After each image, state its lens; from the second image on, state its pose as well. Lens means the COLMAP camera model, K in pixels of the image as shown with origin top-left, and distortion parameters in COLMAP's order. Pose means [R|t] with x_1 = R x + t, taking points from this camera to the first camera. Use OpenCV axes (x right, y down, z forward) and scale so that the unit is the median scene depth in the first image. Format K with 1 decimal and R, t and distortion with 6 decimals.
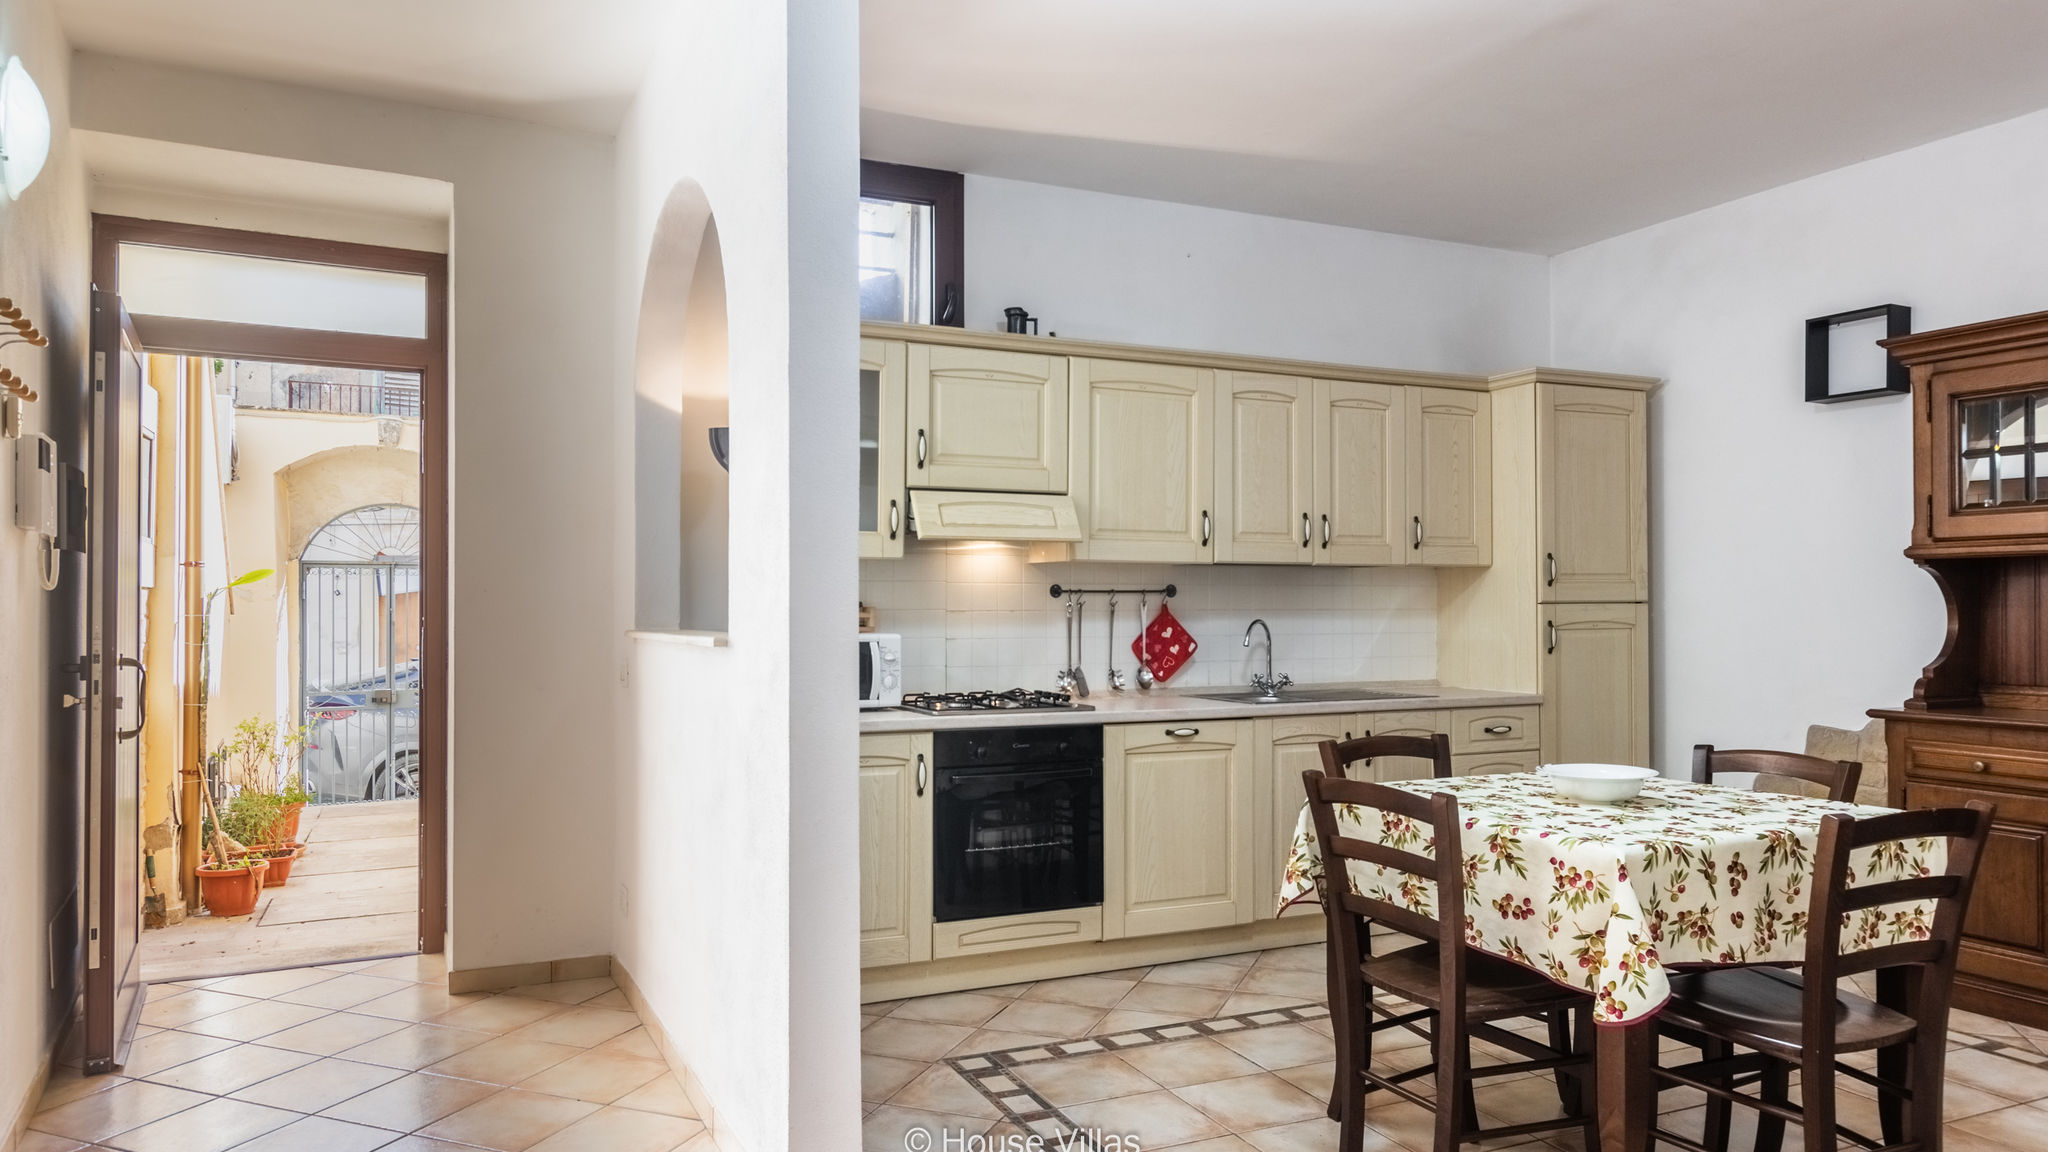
lens RADIAL K [[1317.0, 0, 1025.9], [0, 1317.0, 606.7], [0, 0, 1]] dist [0.000384, 0.001002]
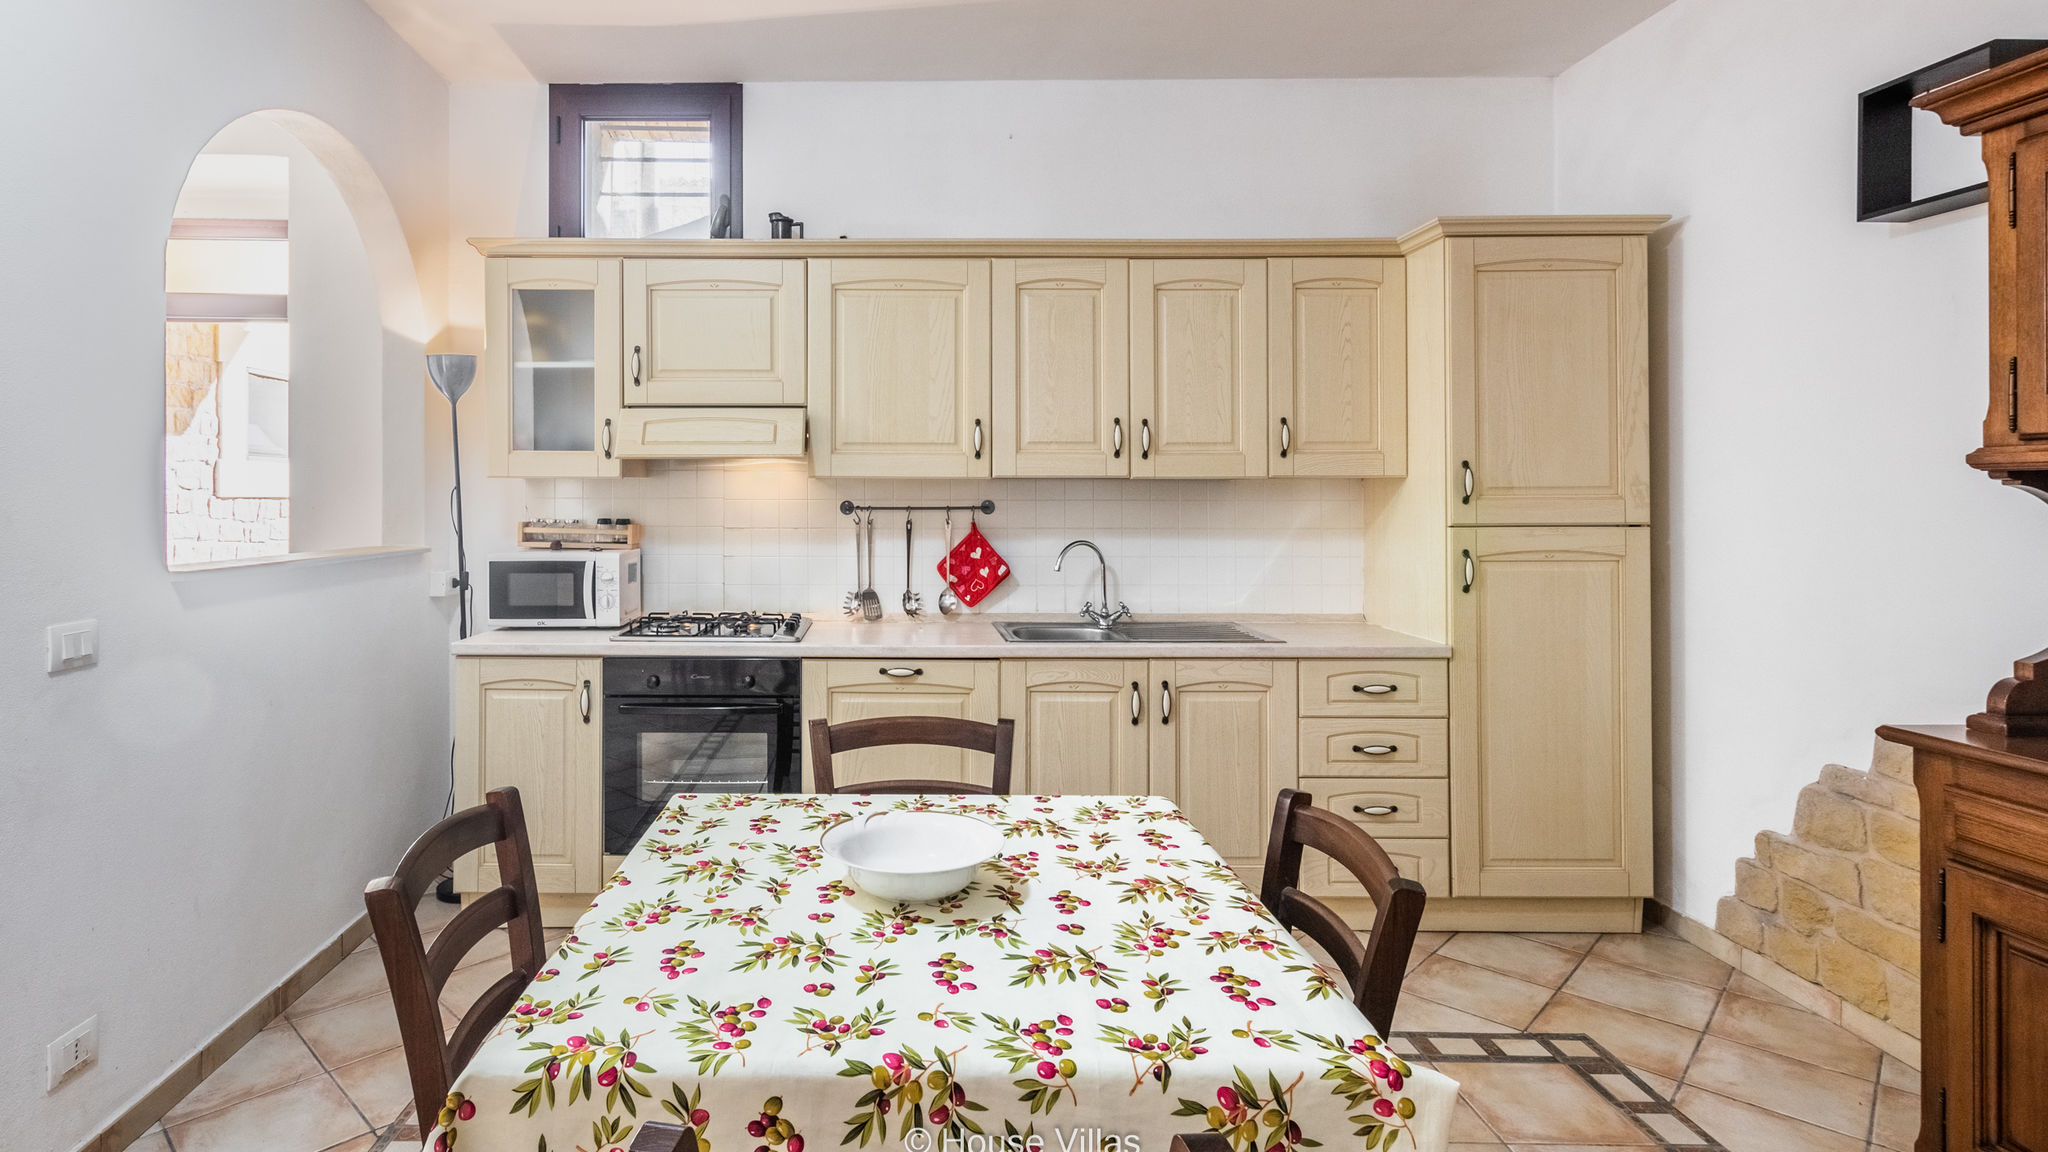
lens RADIAL K [[1034.4, 0, 896.6], [0, 1034.4, 501.8], [0, 0, 1]] dist [0.000464, -0.001452]
pose [[0.905274, 0.004727, -0.424803, 0.406027], [-0.002183, 0.999977, 0.006476, -0.022910], [0.424823, -0.004935, 0.905263, 0.367530]]
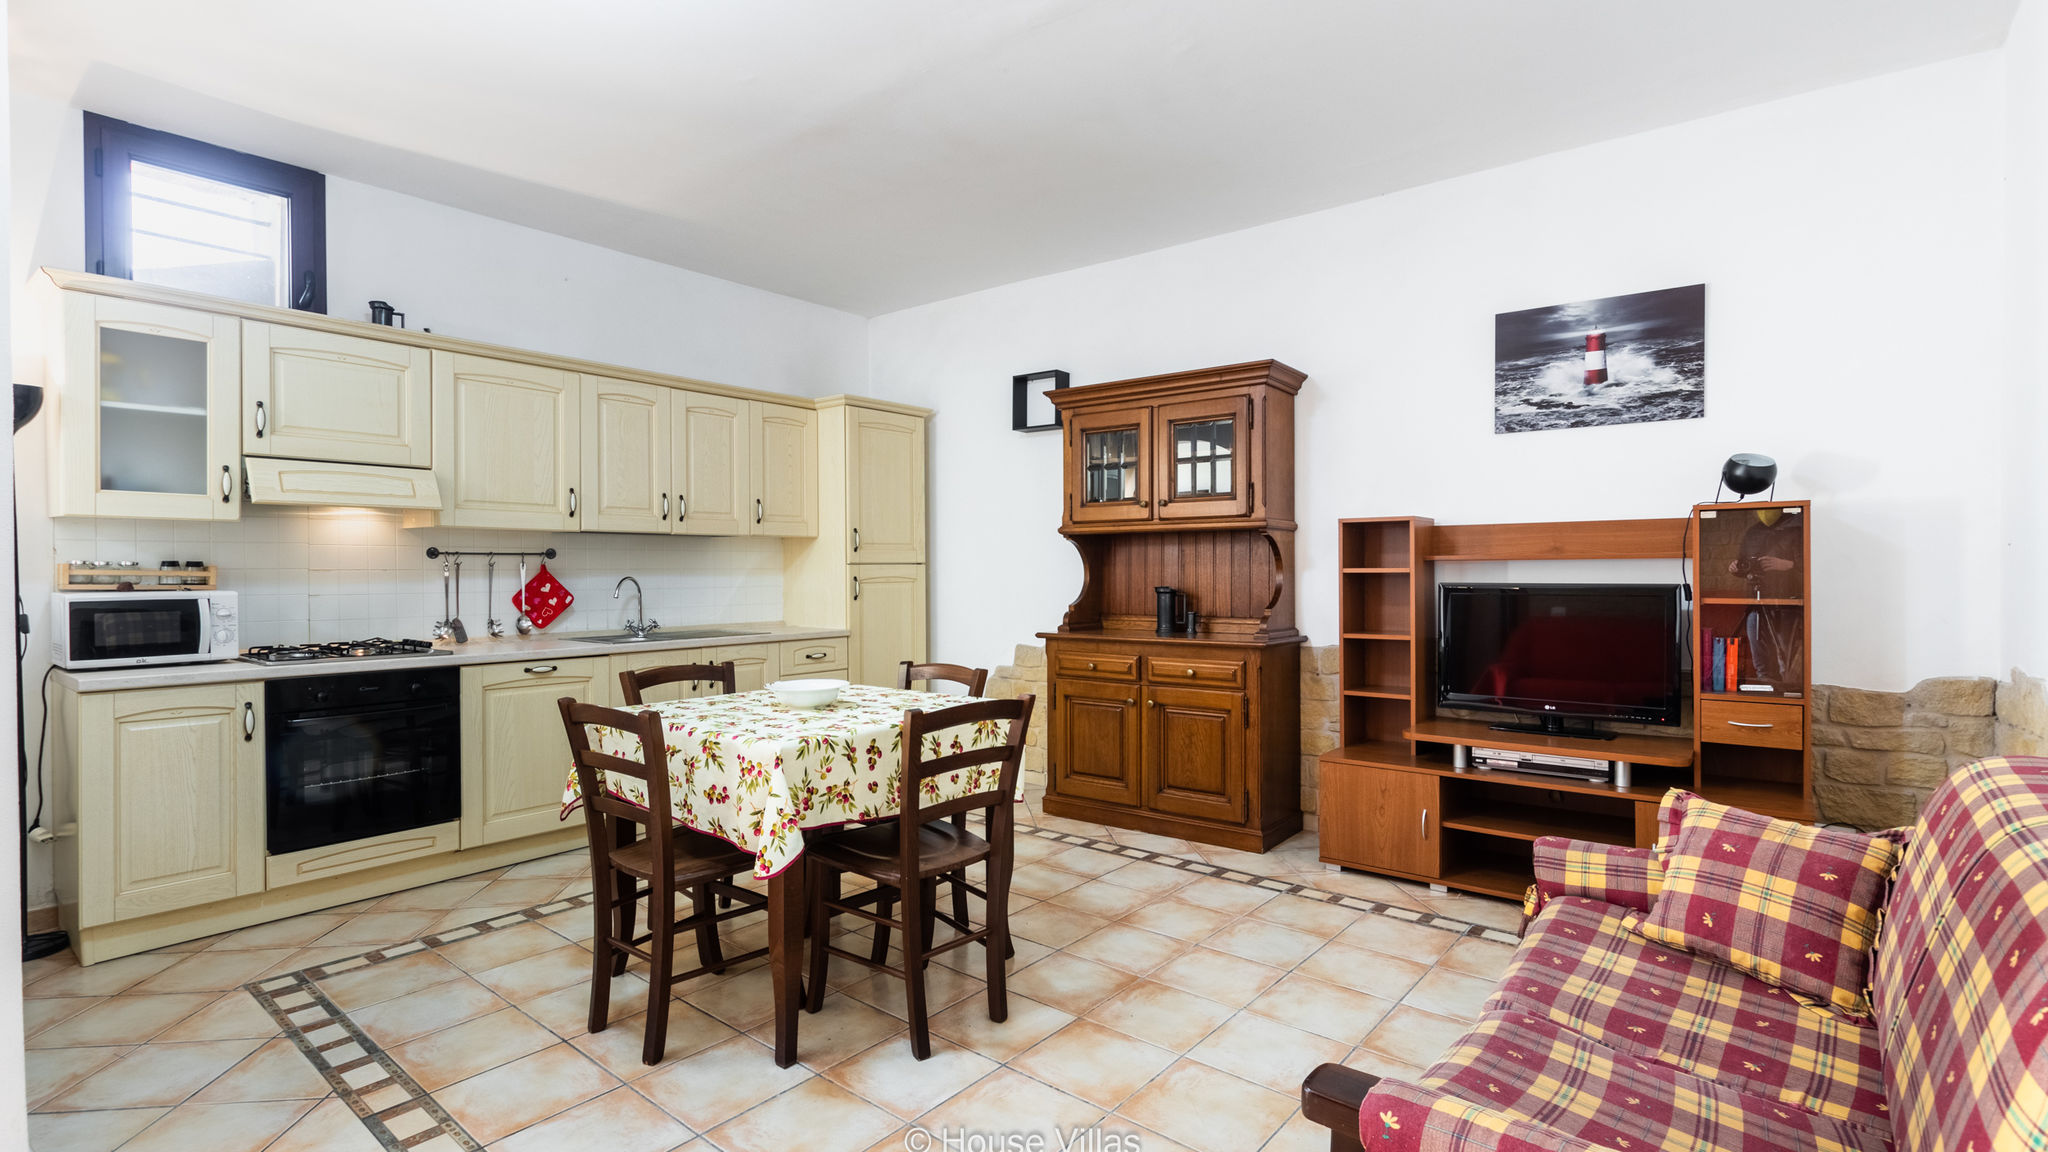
lens RADIAL K [[945.1, 0, 1029.3], [0, 945.1, 591.5], [0, 0, 1]] dist [0.002609, 0.000093]
pose [[0.893333, -0.012465, 0.449222, 0.127794], [0.002532, 0.999739, 0.022706, 0.004888], [-0.449388, -0.019146, 0.893132, 0.021198]]
